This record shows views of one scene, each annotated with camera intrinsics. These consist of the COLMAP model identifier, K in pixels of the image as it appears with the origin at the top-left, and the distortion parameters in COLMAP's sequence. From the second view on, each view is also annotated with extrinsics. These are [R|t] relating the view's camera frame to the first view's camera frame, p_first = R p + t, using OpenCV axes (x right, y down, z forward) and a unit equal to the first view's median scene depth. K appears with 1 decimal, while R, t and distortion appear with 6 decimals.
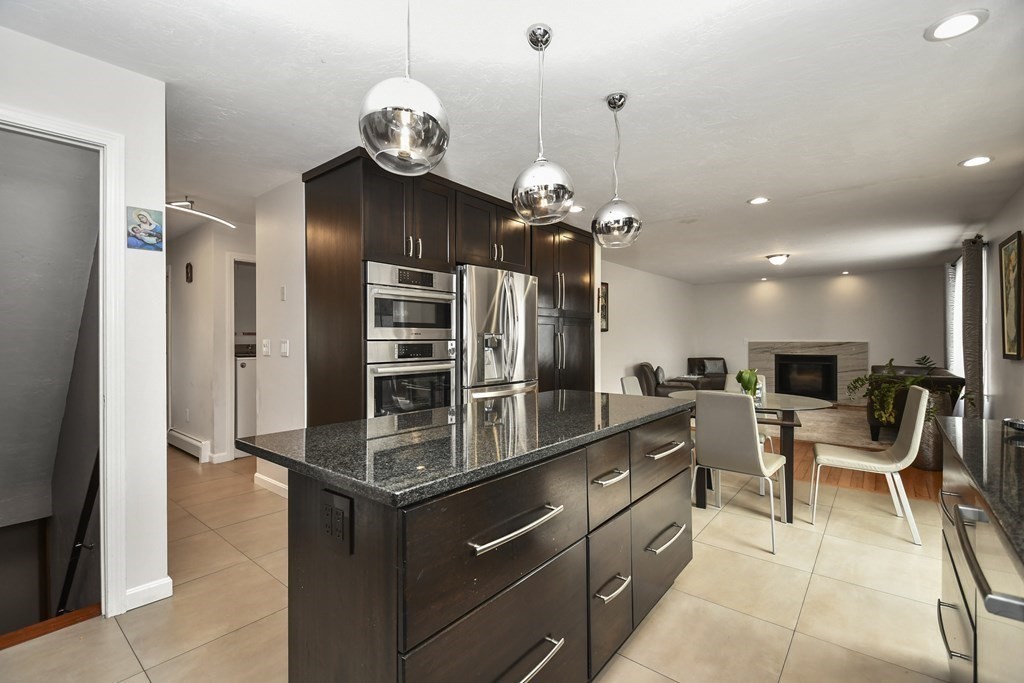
lens RADIAL K [[455.8, 0, 505.2], [0, 455.8, 343.9], [0, 0, 1]] dist [-0.000325, -0.000462]
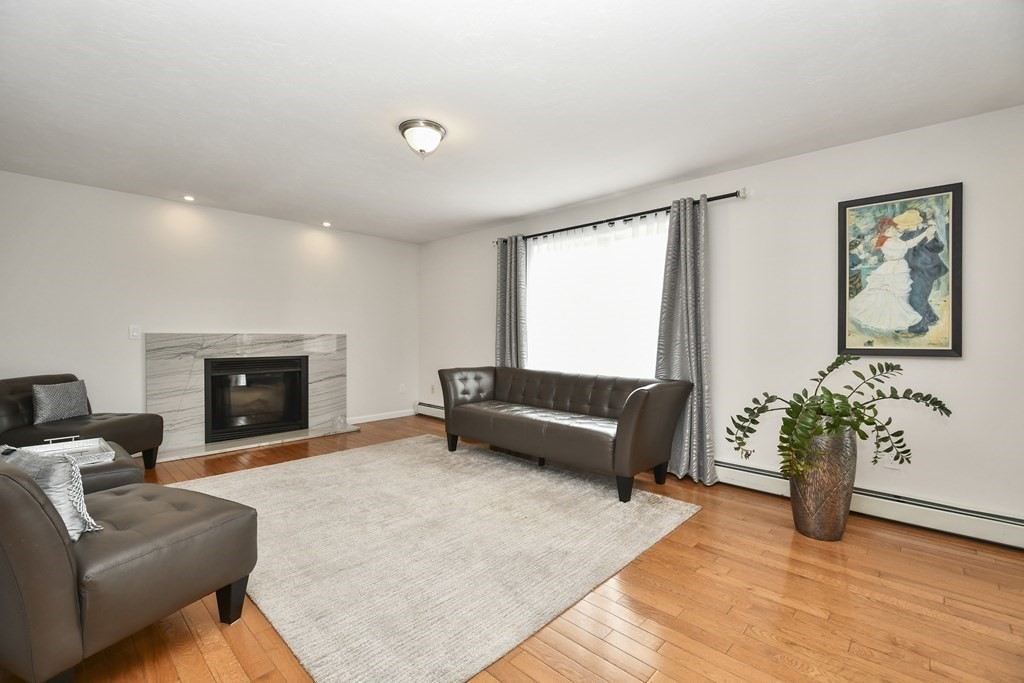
lens RADIAL K [[442.3, 0, 512.0], [0, 442.3, 341.5], [0, 0, 1]] dist [0.000313, -0.000362]
pose [[0.064205, -0.011816, 0.997867, 0.147274], [0.003533, 0.999926, 0.011613, -0.000128], [-0.997930, 0.002780, 0.064242, 0.685836]]
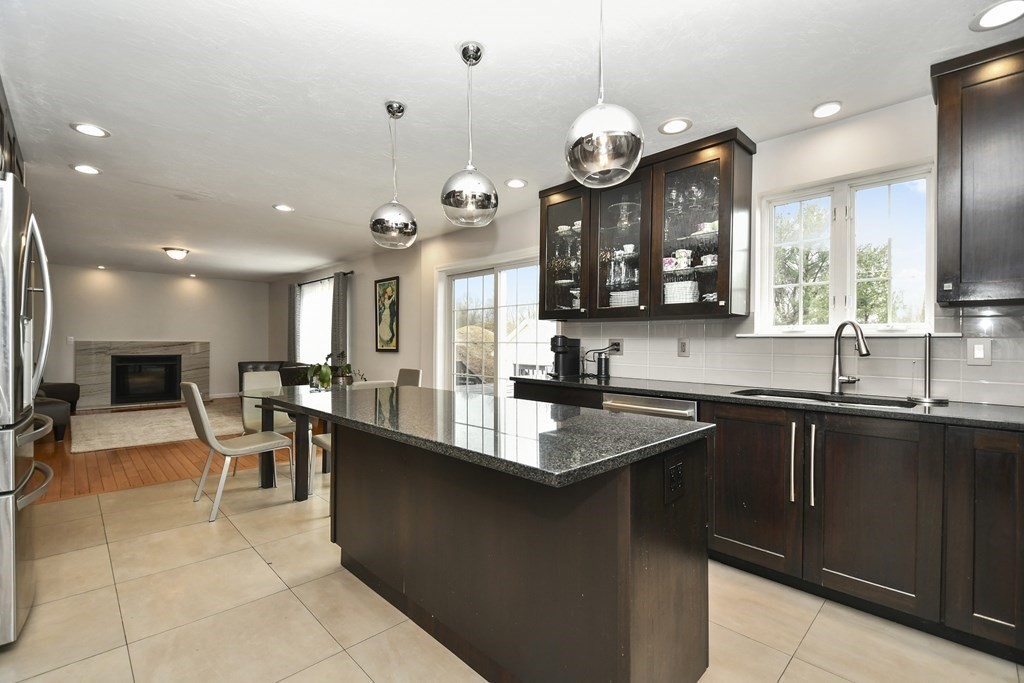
lens RADIAL K [[455.8, 0, 505.2], [0, 455.8, 343.9], [0, 0, 1]] dist [-0.000325, -0.000462]
pose [[0.104279, -0.000964, 0.994548, -0.208132], [0.002178, 0.999997, 0.000741, 0.001554], [-0.994546, 0.002089, 0.104280, 0.174860]]
